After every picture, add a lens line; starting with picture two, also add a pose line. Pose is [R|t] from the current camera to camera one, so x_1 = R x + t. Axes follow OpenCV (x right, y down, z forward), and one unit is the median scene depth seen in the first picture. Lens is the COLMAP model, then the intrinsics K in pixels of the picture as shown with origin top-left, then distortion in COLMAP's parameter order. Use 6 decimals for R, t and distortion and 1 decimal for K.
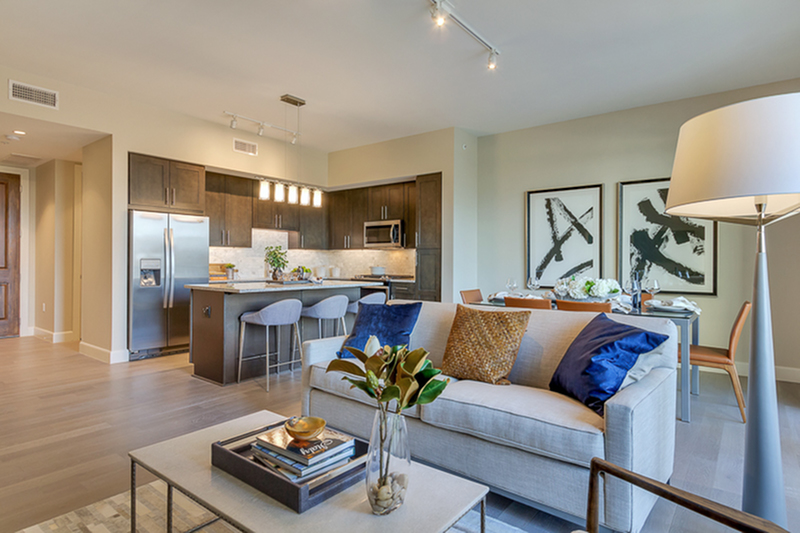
lens RADIAL K [[449.7, 0, 395.2], [0, 449.7, 264.9], [0, 0, 1]] dist [-0.002002, -0.000919]
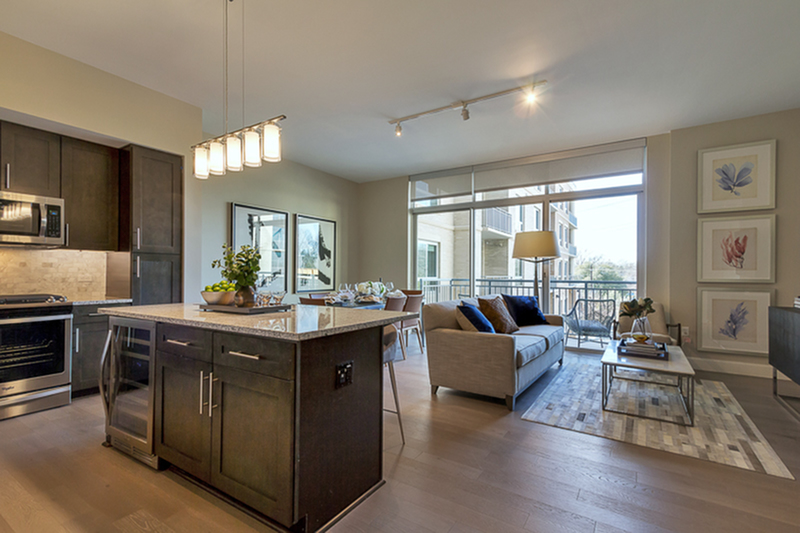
lens RADIAL K [[371.2, 0, 404.1], [0, 371.2, 270.6], [0, 0, 1]] dist [0.009879, -0.000776]
pose [[-0.114811, -0.001096, 0.993387, -0.621326], [-0.000826, 0.999999, 0.001008, -0.009771], [-0.993387, -0.000705, -0.114812, 0.732852]]
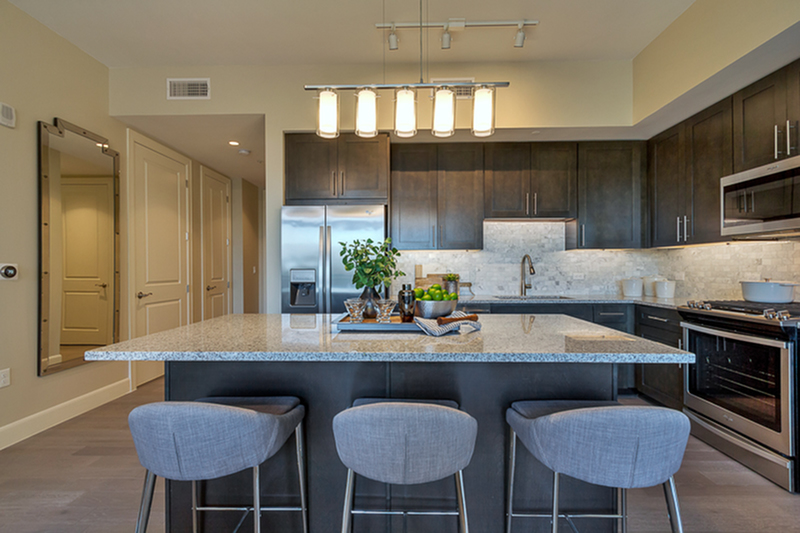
lens RADIAL K [[371.2, 0, 401.0], [0, 371.2, 271.8], [0, 0, 1]] dist [0.009879, -0.000776]
pose [[0.601963, -0.002829, -0.798519, 0.040961], [0.001319, 0.999996, -0.002549, -0.005851], [0.798523, 0.000481, 0.601964, 0.687479]]
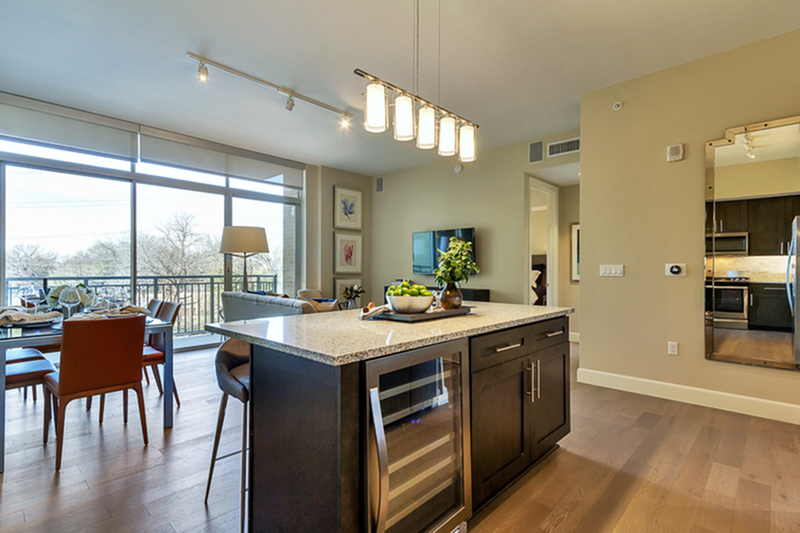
lens RADIAL K [[387.3, 0, 399.1], [0, 387.3, 266.3], [0, 0, 1]] dist [0.031349, 0.000269]
pose [[-0.997249, -0.007765, 0.073716, -0.198250], [-0.007884, 0.999968, -0.001331, -0.008975], [-0.073703, -0.001909, -0.997278, 1.223921]]
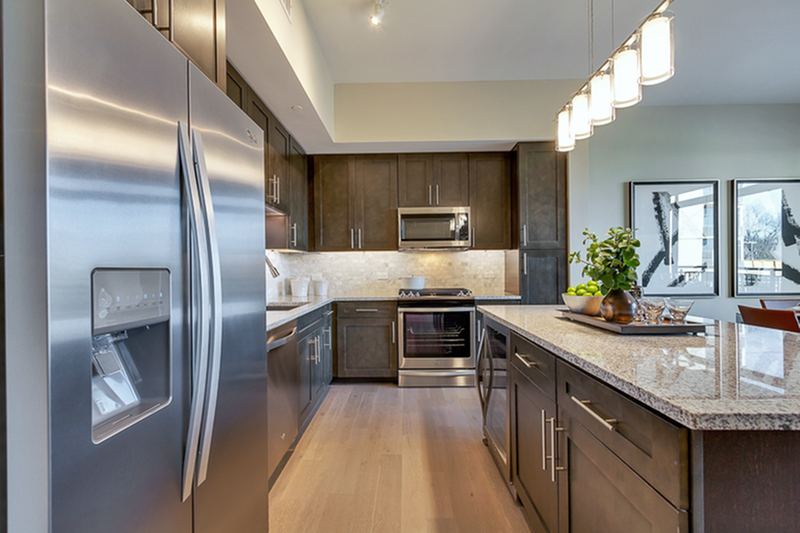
lens RADIAL K [[371.2, 0, 403.2], [0, 371.2, 269.9], [0, 0, 1]] dist [0.009879, -0.000776]
pose [[0.788277, -0.017603, 0.615069, -0.489513], [0.020604, 0.999785, 0.002208, -0.010387], [-0.614976, 0.010933, 0.788470, 0.741097]]
